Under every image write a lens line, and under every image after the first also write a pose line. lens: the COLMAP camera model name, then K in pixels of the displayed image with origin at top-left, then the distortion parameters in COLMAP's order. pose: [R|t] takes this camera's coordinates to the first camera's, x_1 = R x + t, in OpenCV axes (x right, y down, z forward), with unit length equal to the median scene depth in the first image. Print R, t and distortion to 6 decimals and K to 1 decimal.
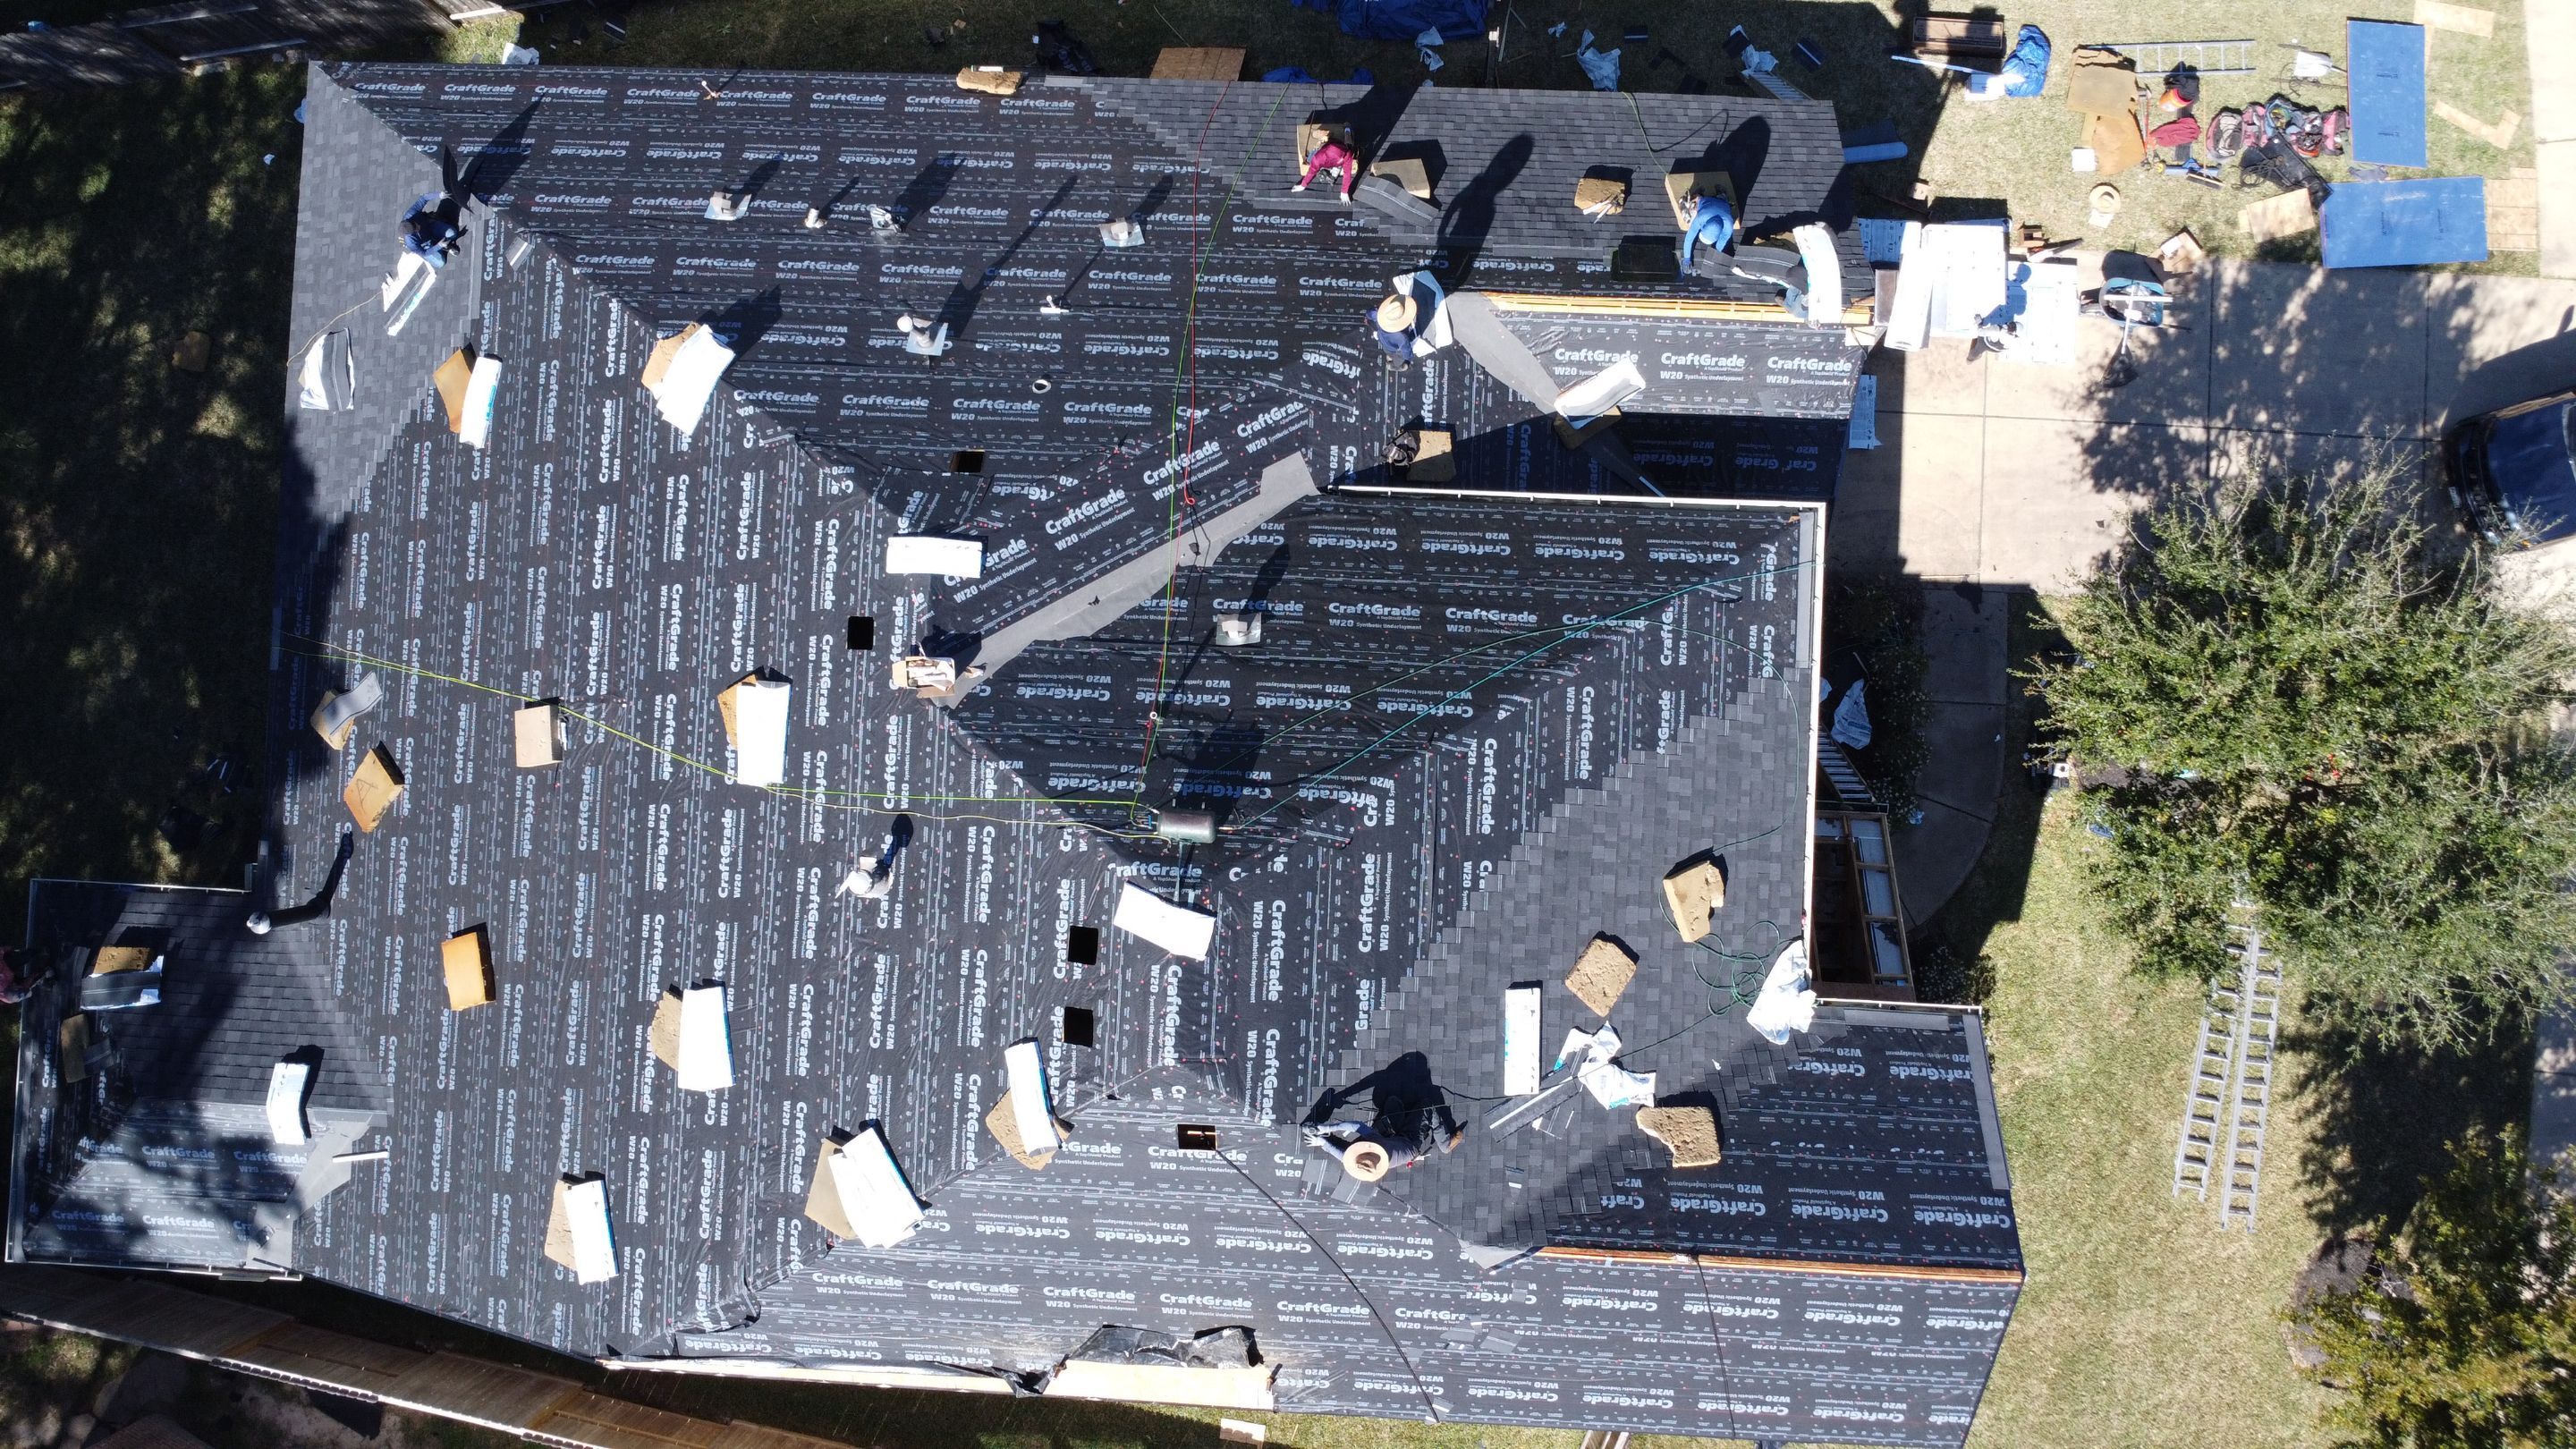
lens RADIAL K [[1857.3, 0, 1288.0], [0, 1857.3, 724.5], [0, 0, 1]] dist [-0.023754, -0.011017]
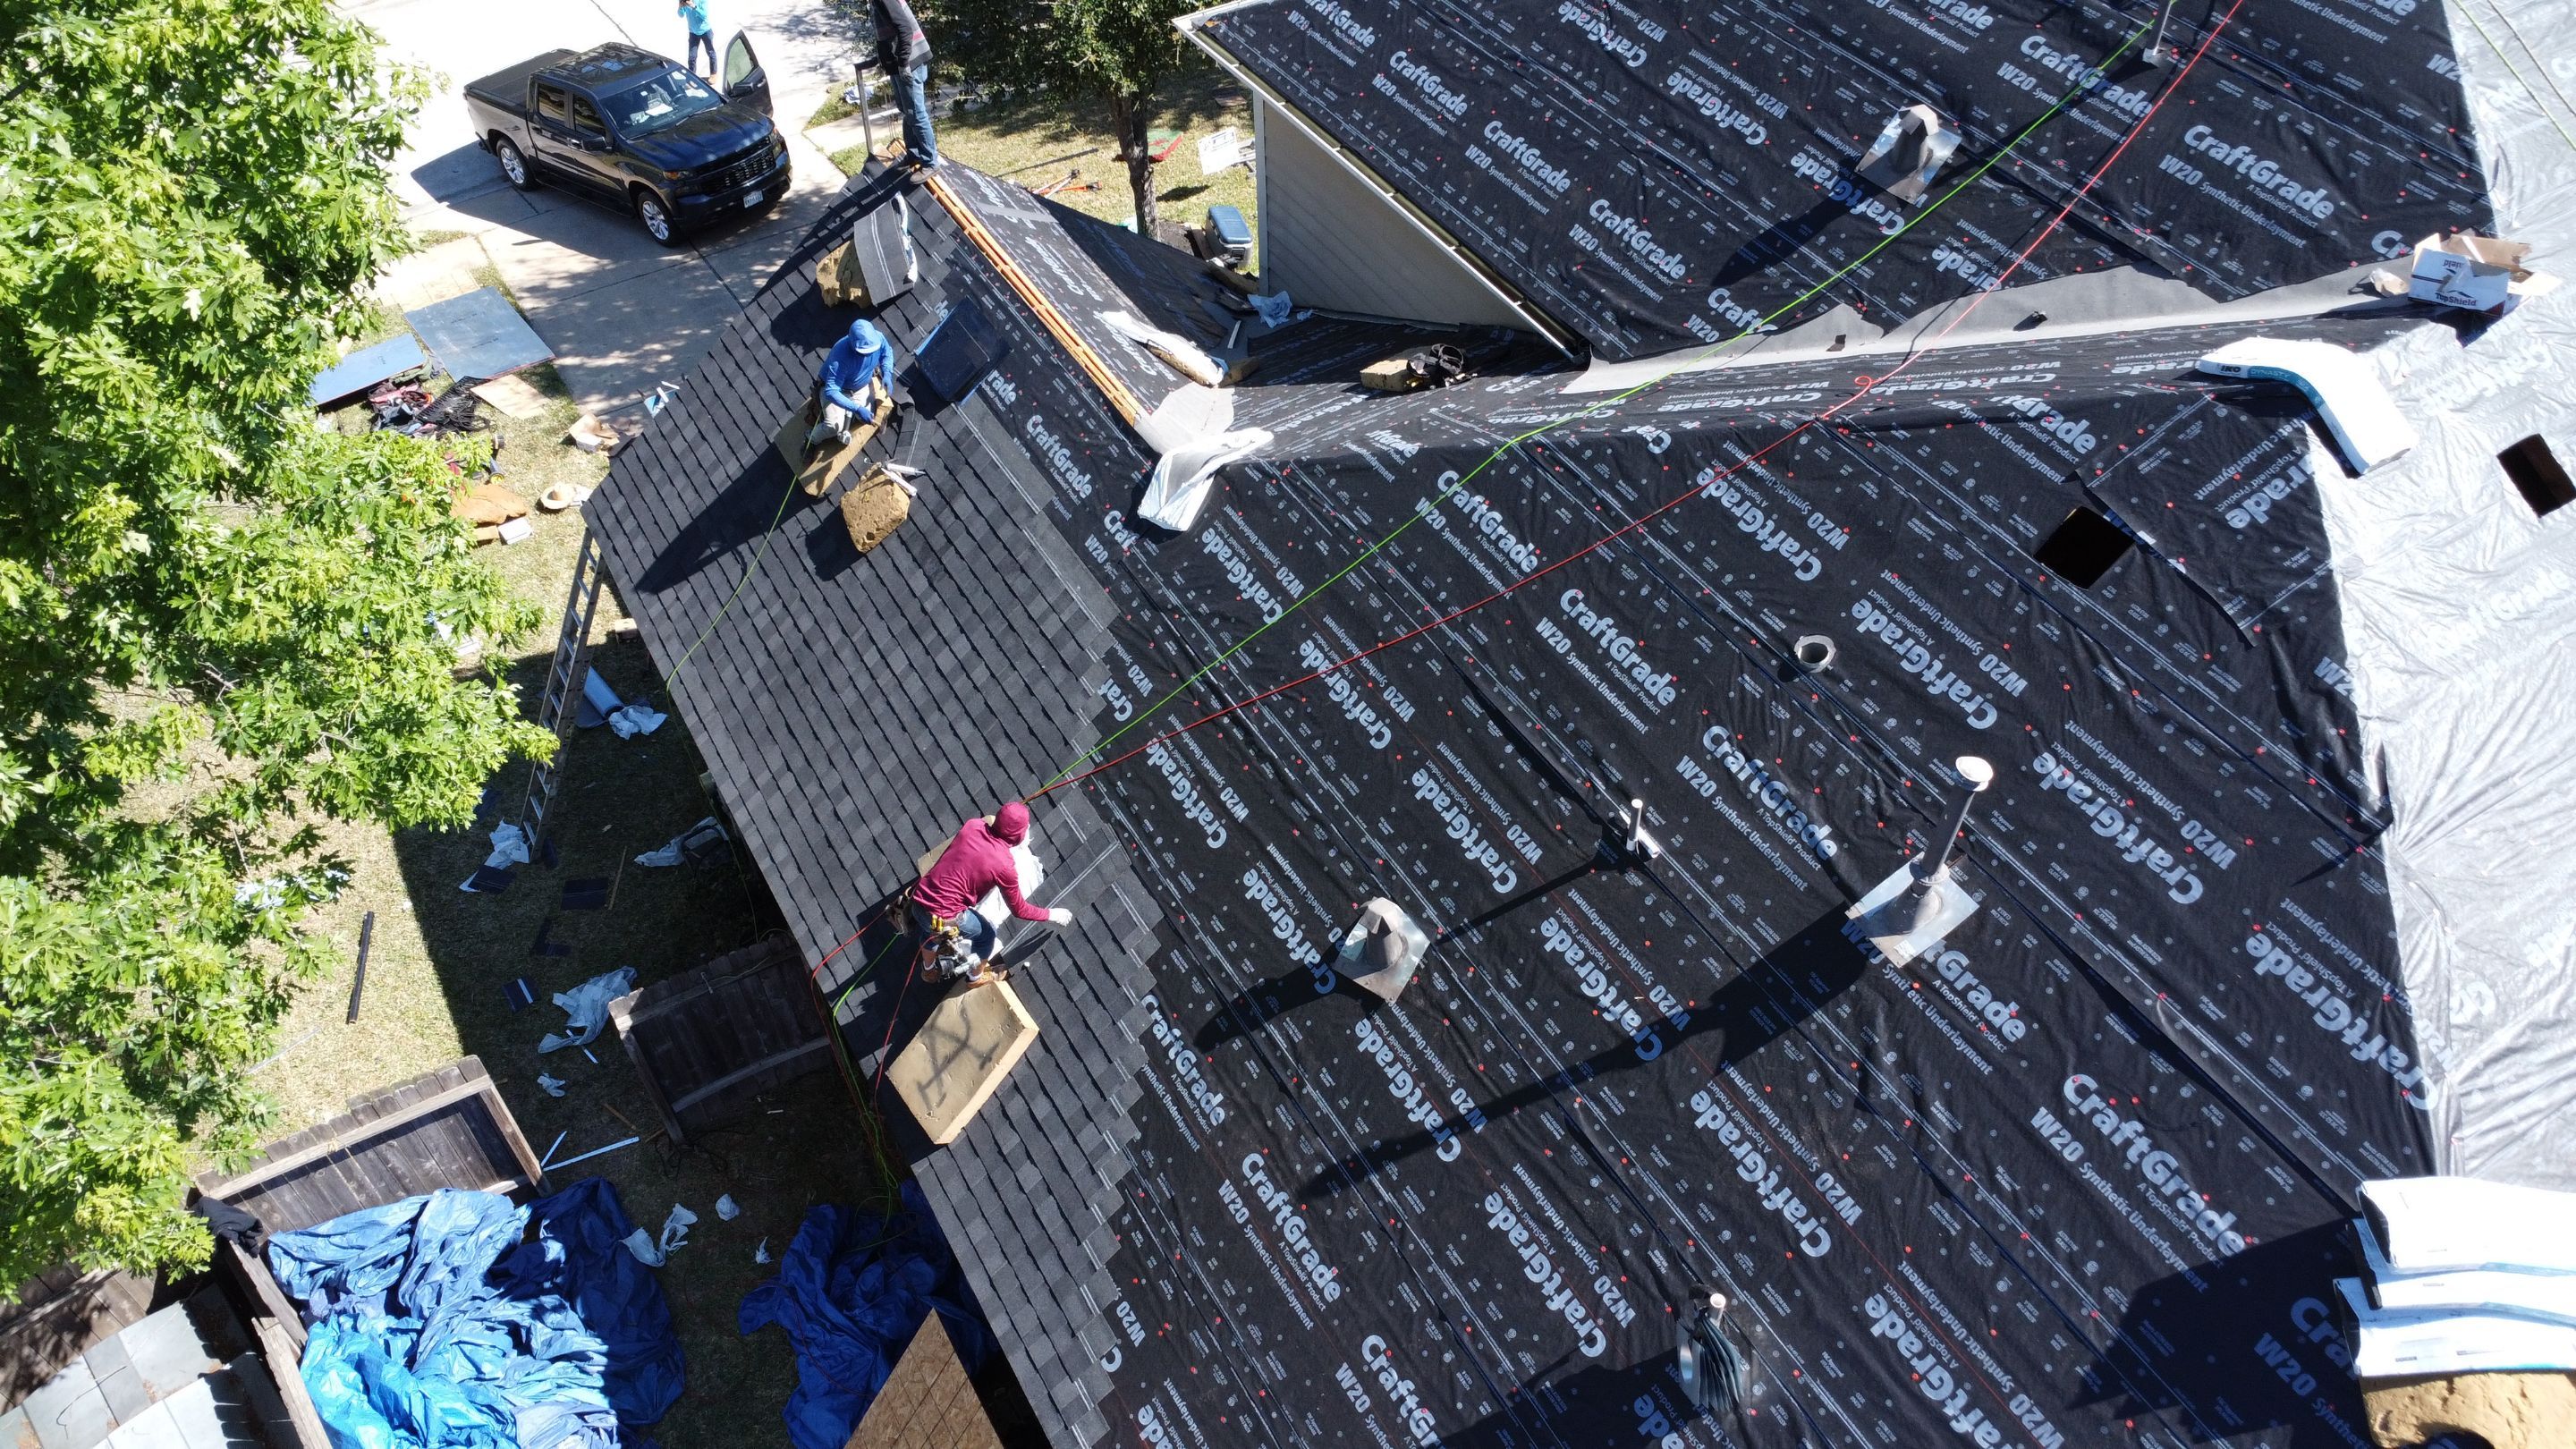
lens RADIAL K [[1857.3, 0, 1288.0], [0, 1857.3, 724.5], [0, 0, 1]] dist [-0.023754, -0.011017]
pose [[-0.546601, -0.561332, 0.621397, -0.352958], [0.837217, -0.381525, 0.391797, -0.472826], [0.017150, 0.734401, 0.678499, 0.689505]]
